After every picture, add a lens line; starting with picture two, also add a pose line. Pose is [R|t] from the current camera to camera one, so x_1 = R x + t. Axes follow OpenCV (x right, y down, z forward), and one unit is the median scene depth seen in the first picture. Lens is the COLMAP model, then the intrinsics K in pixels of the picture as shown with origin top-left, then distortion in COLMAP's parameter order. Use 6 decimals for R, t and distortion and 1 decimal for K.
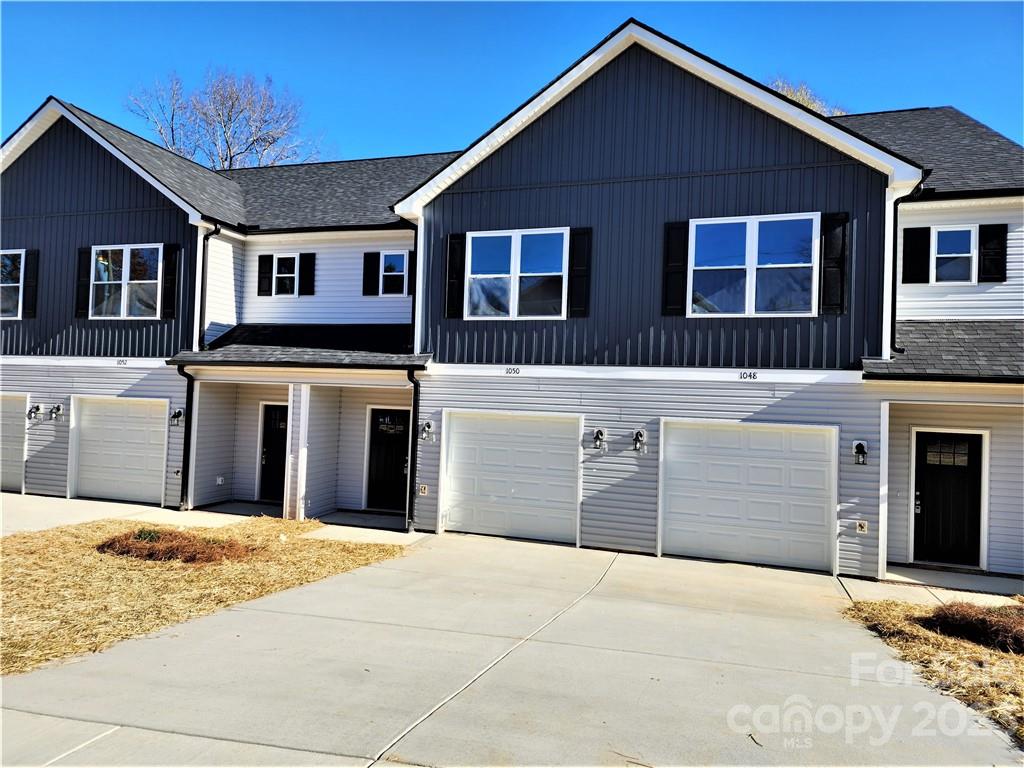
lens RADIAL K [[669.7, 0, 512.0], [0, 669.7, 384.0], [0, 0, 1]] dist [0.131833, -0.114120]
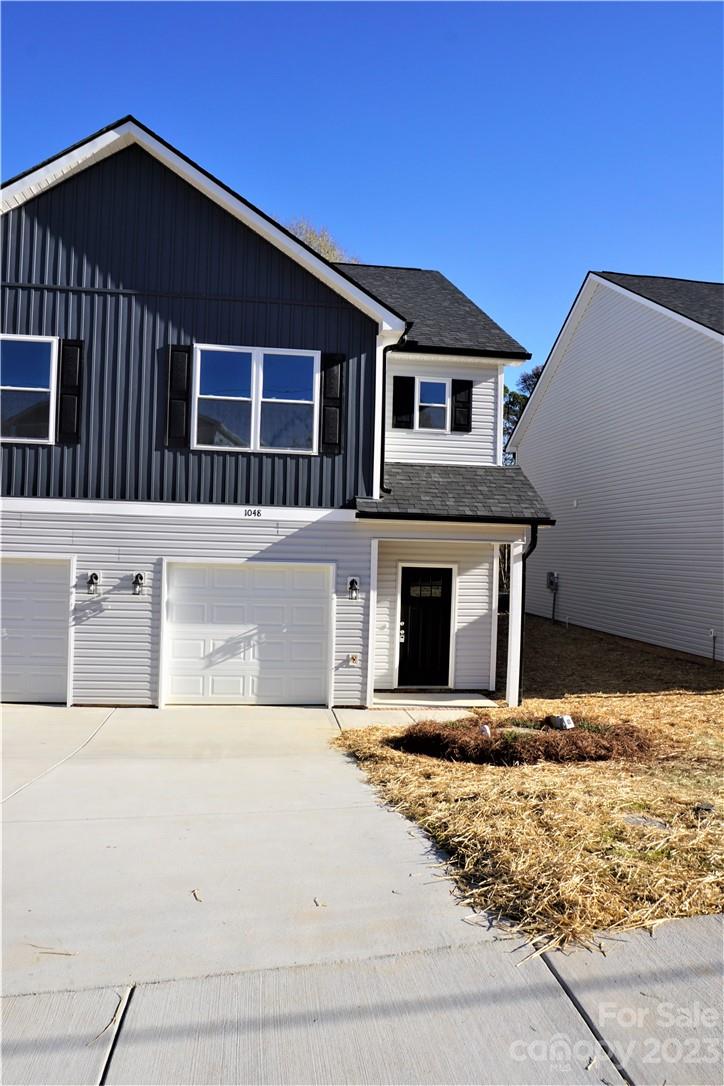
lens RADIAL K [[741.5, 0, 362.0], [0, 741.5, 543.0], [0, 0, 1]] dist [-0.063610, 0.043307]
pose [[0.901296, -0.002512, 0.433196, -0.725813], [-0.010397, 0.999570, 0.027427, -0.019752], [-0.433078, -0.029224, 0.900882, 0.236580]]
